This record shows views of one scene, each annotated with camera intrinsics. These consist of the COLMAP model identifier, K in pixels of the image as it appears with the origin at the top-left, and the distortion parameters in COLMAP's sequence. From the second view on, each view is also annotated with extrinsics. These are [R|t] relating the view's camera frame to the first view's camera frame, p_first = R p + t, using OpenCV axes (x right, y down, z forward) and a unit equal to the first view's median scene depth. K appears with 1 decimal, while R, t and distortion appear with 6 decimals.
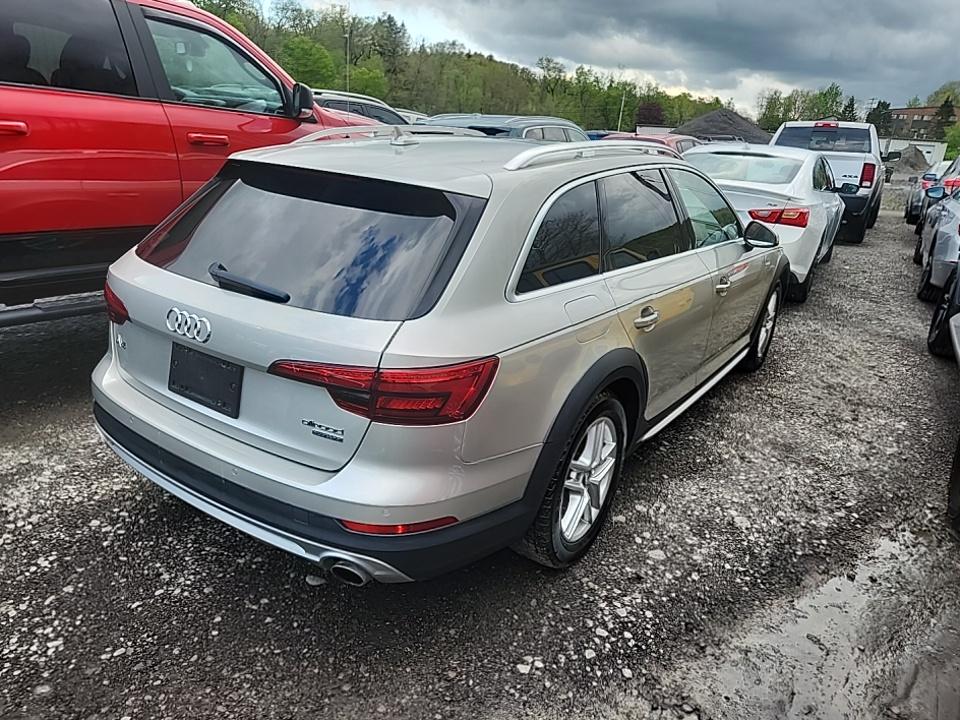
lens RADIAL K [[632.9, 0, 475.1], [0, 632.9, 355.6], [0, 0, 1]] dist [0.074464, -0.067577]
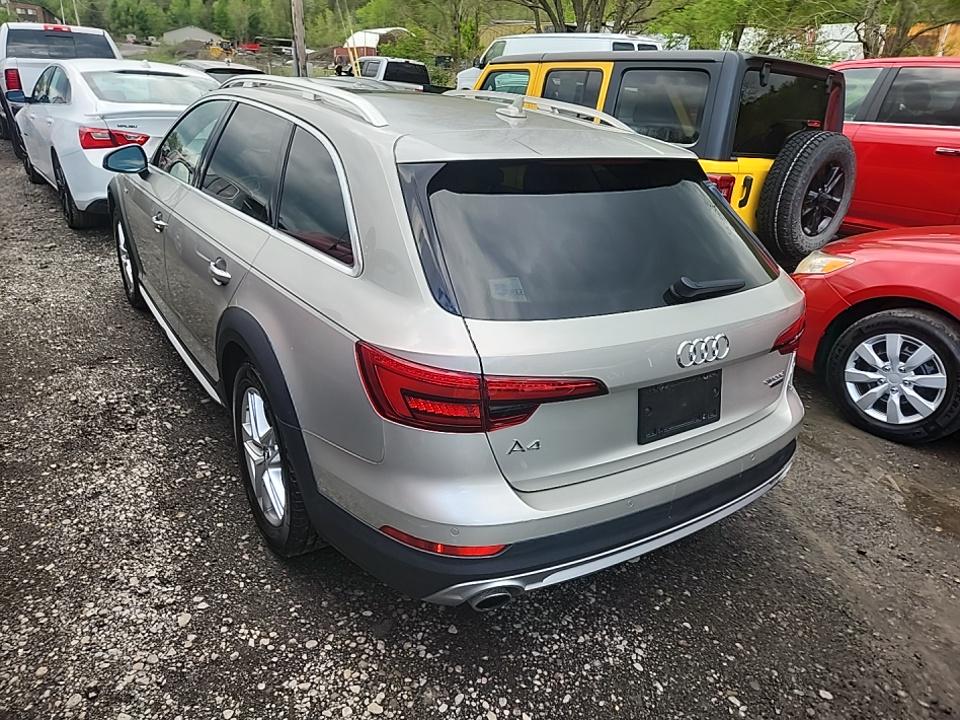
lens RADIAL K [[631.5, 0, 480.0], [0, 631.5, 360.0], [0, 0, 1]] dist [0.029694, -0.003779]
pose [[0.397541, -0.385997, 0.832446, -1.264999], [0.263680, 0.917007, 0.299285, -0.365395], [-0.878882, 0.100521, 0.466328, 0.833998]]
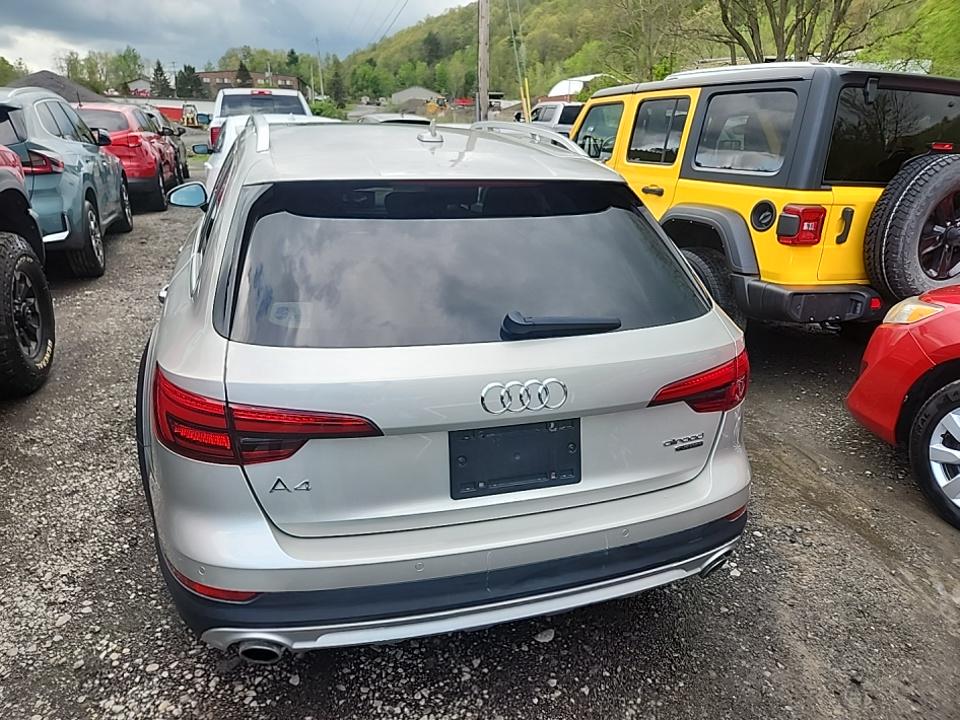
lens RADIAL K [[632.9, 0, 475.1], [0, 632.9, 355.6], [0, 0, 1]] dist [0.074464, -0.067577]
pose [[0.631440, -0.298715, 0.715578, -0.978043], [0.263635, 0.950550, 0.164166, -0.223411], [-0.729232, 0.084990, 0.678968, 0.510216]]
